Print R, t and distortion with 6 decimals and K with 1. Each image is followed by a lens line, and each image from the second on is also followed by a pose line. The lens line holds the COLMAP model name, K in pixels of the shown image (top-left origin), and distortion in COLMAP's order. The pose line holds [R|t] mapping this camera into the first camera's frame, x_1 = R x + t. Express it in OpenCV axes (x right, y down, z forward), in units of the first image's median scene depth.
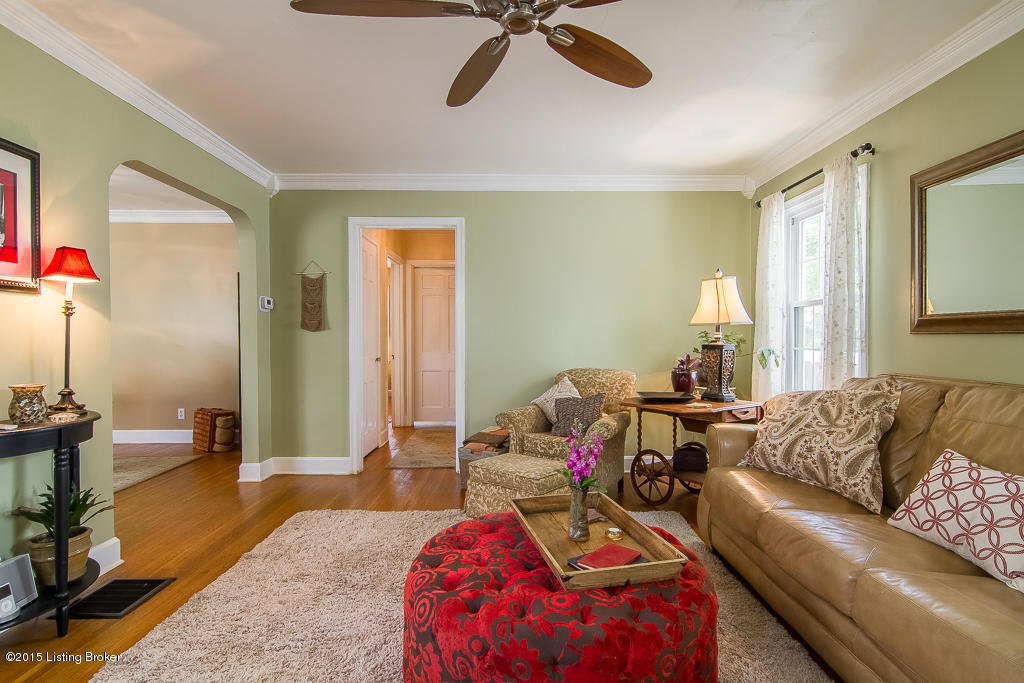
lens RADIAL K [[526.9, 0, 515.9], [0, 526.9, 342.4], [0, 0, 1]] dist [-0.004327, 0.004043]
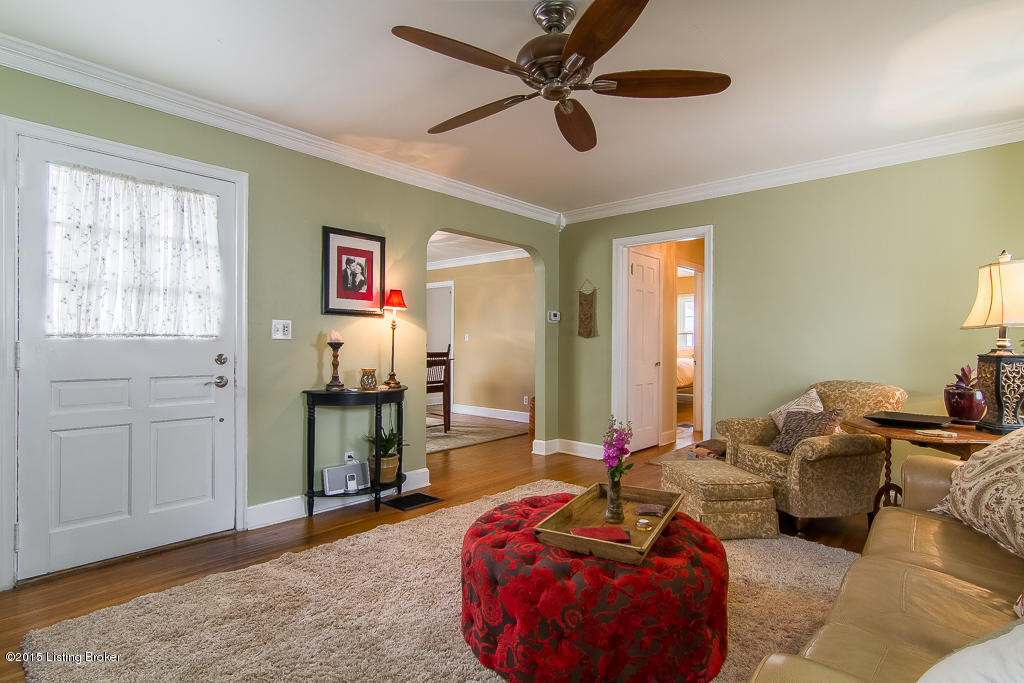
lens RADIAL K [[526.9, 0, 512.3], [0, 526.9, 341.4], [0, 0, 1]] dist [-0.004327, 0.004043]
pose [[0.727012, 0.001725, -0.686623, 0.534135], [-0.012012, 0.999876, -0.010207, 0.000954], [0.686520, 0.015668, 0.726942, 0.016120]]
